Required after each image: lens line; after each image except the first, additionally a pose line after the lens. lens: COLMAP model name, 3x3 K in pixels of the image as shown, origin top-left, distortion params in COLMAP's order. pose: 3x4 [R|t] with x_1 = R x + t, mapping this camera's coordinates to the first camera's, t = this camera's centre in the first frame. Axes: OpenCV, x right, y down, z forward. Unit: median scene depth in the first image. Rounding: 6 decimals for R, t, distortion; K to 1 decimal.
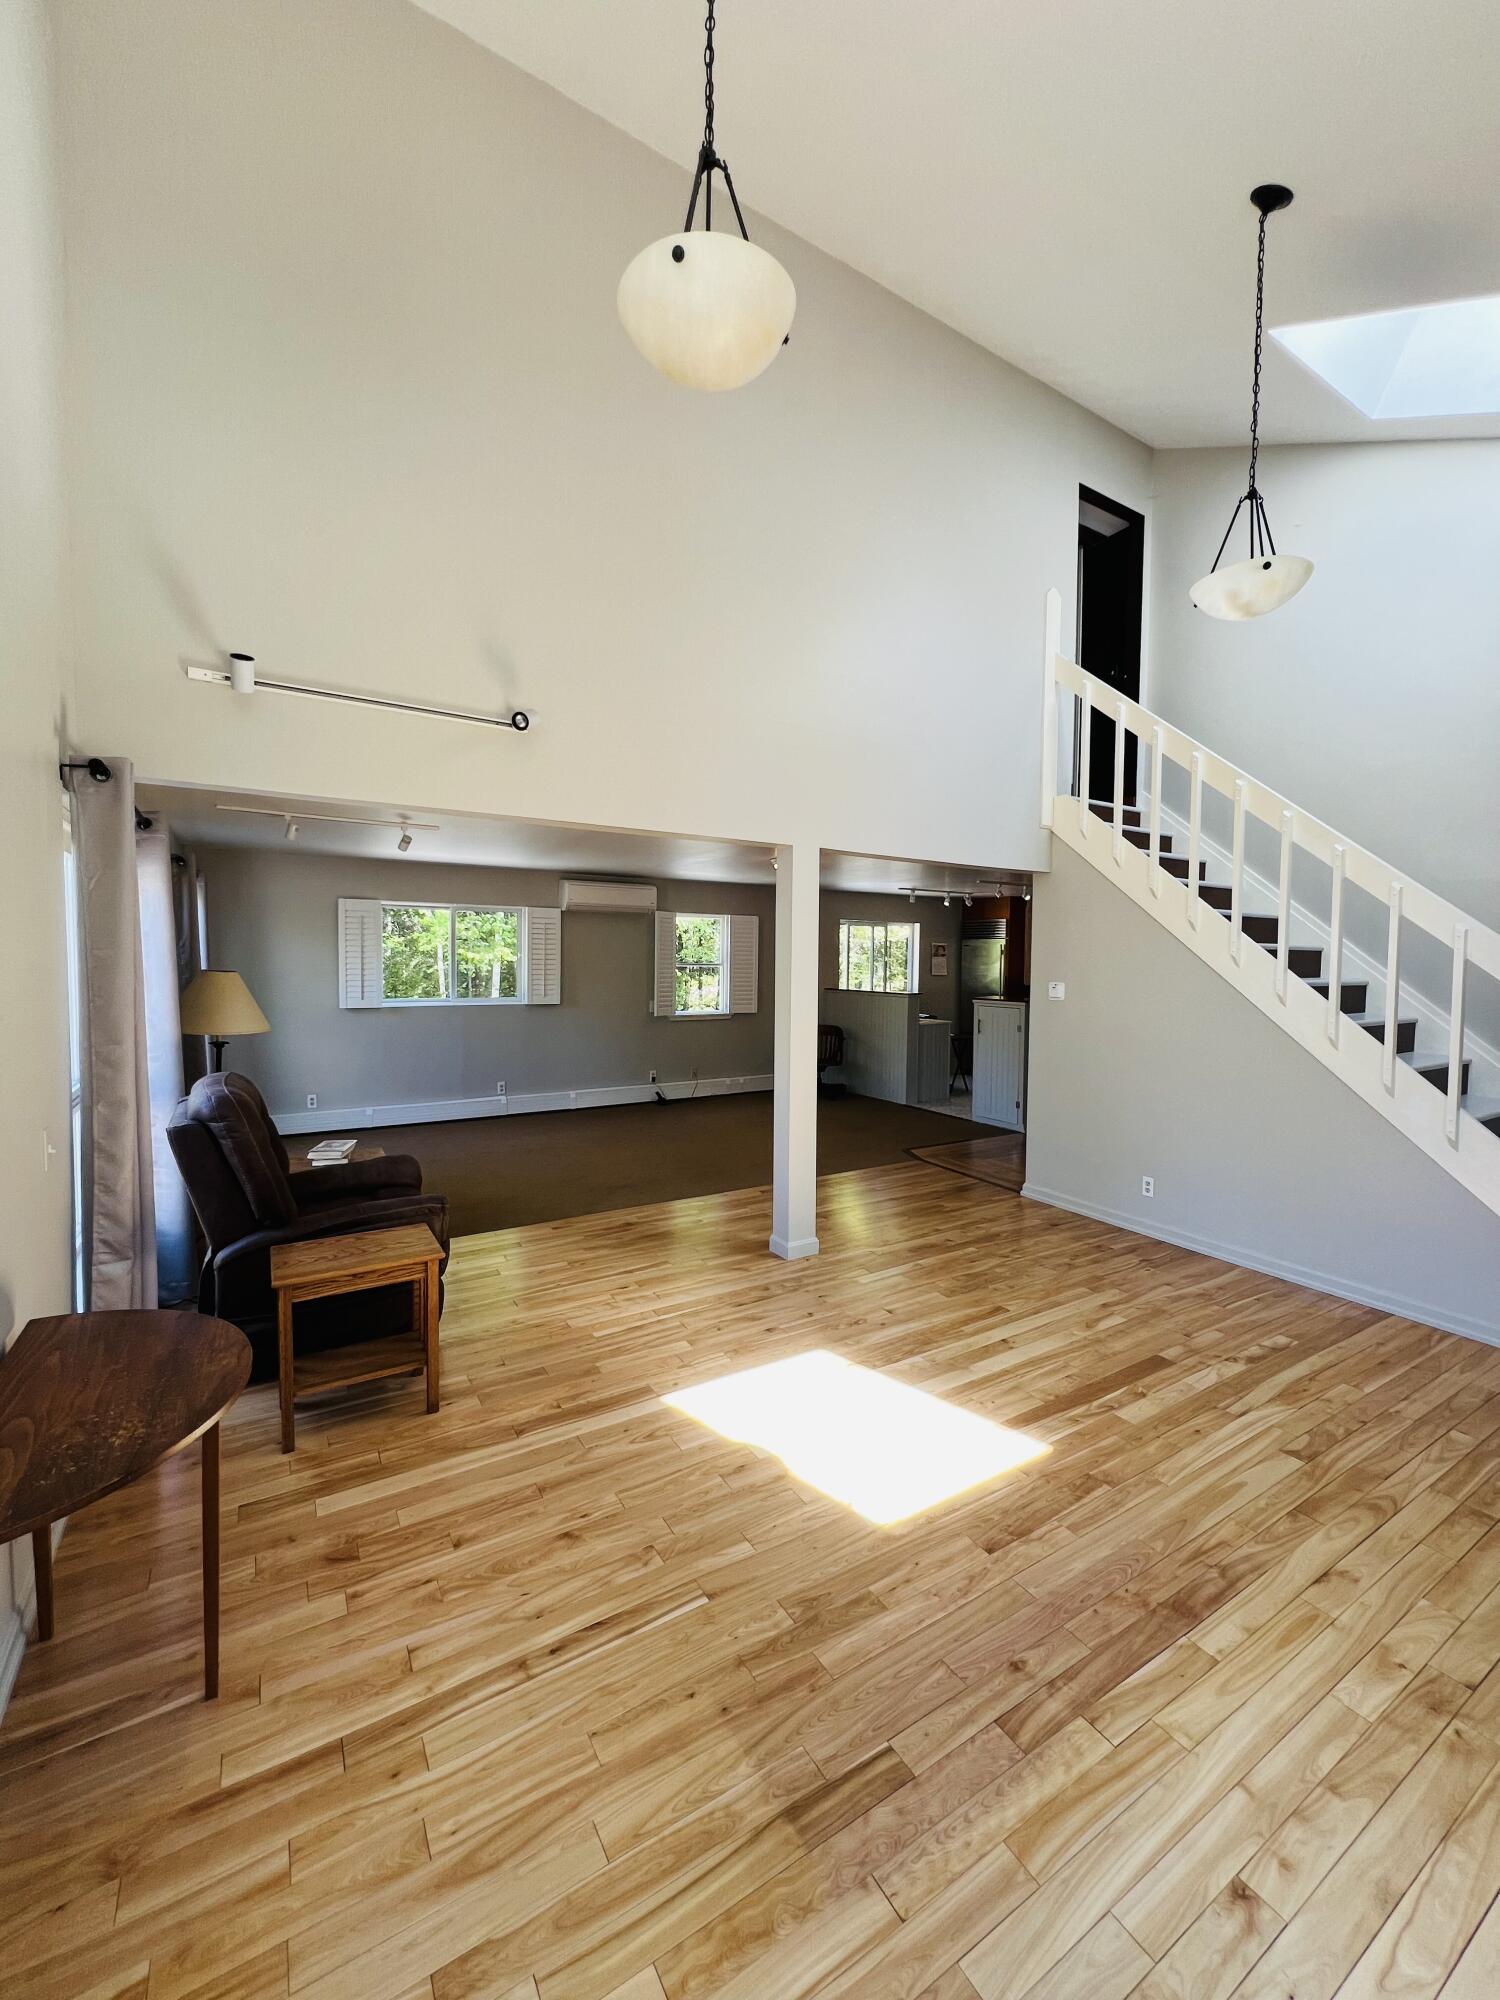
lens RADIAL K [[803.3, 0, 750.0], [0, 803.3, 1000.0], [0, 0, 1]] dist [-0.000732, 0.000427]
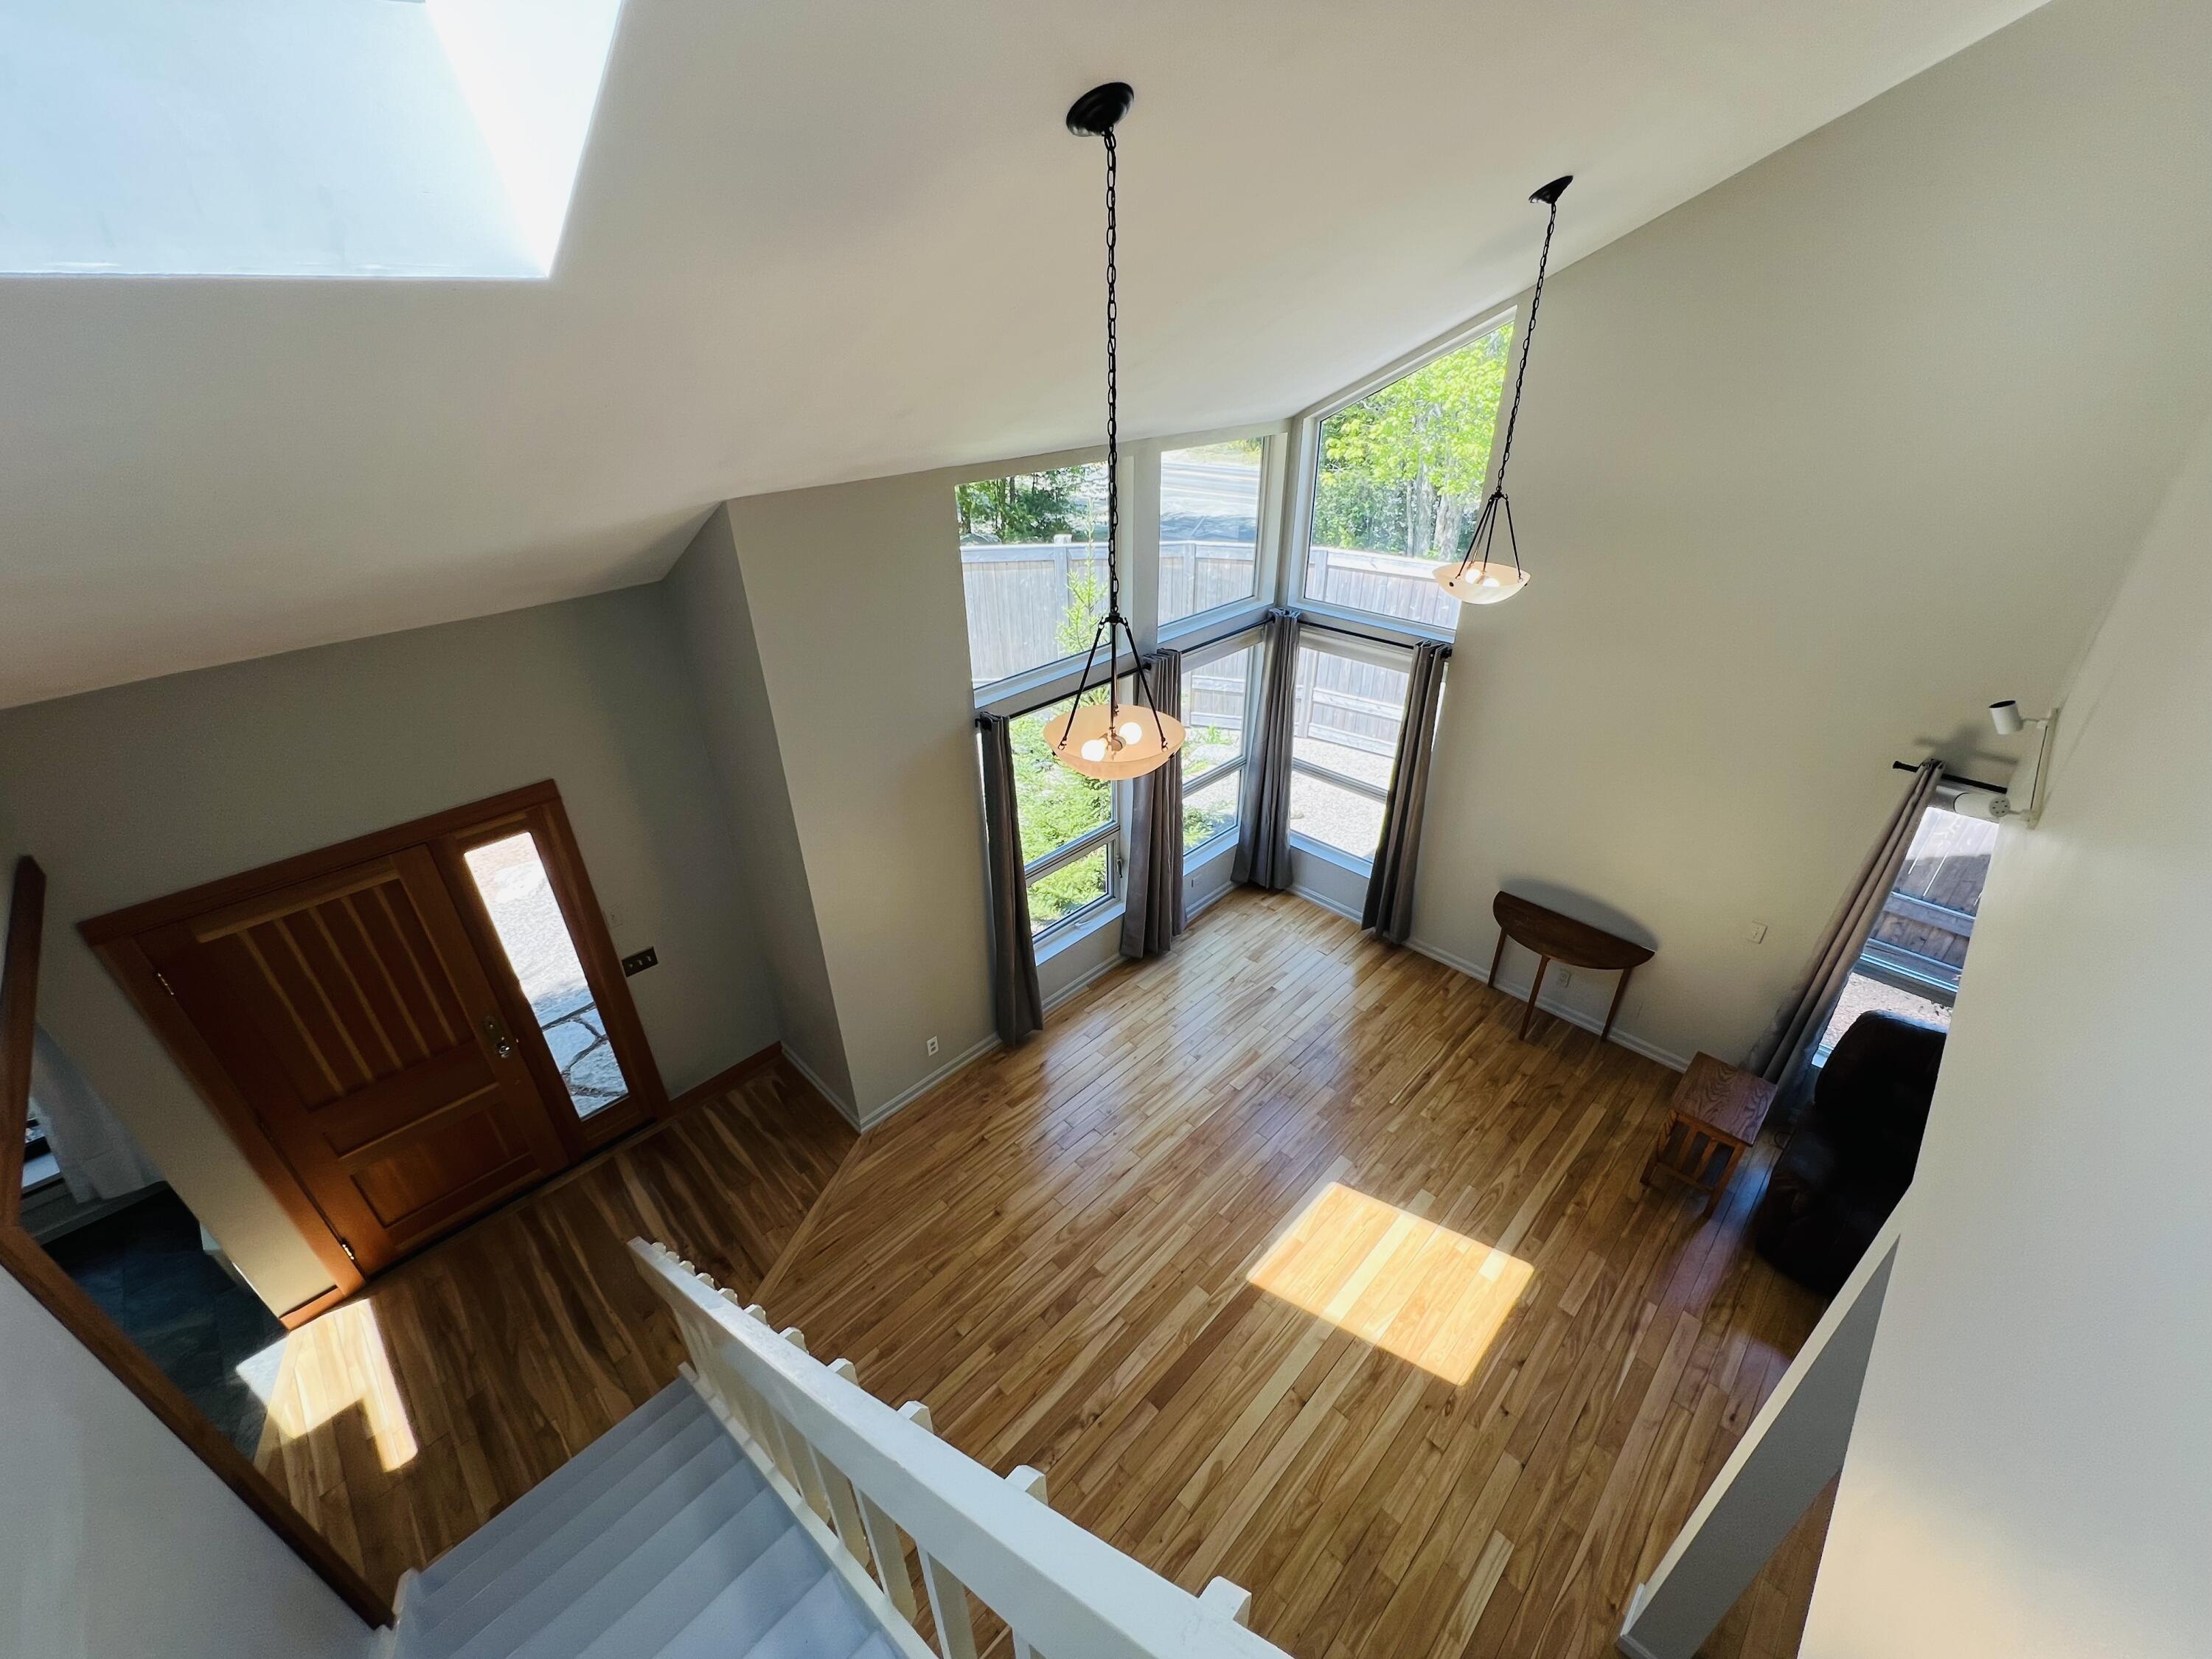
lens RADIAL K [[893.3, 0, 1106.0], [0, 893.3, 829.5], [0, 0, 1]] dist [-0.002044, 0.000066]
pose [[-0.972095, 0.116241, -0.203762, 0.833137], [-0.011963, 0.842907, 0.537926, -0.917324], [0.234282, 0.525353, -0.817995, 1.766986]]
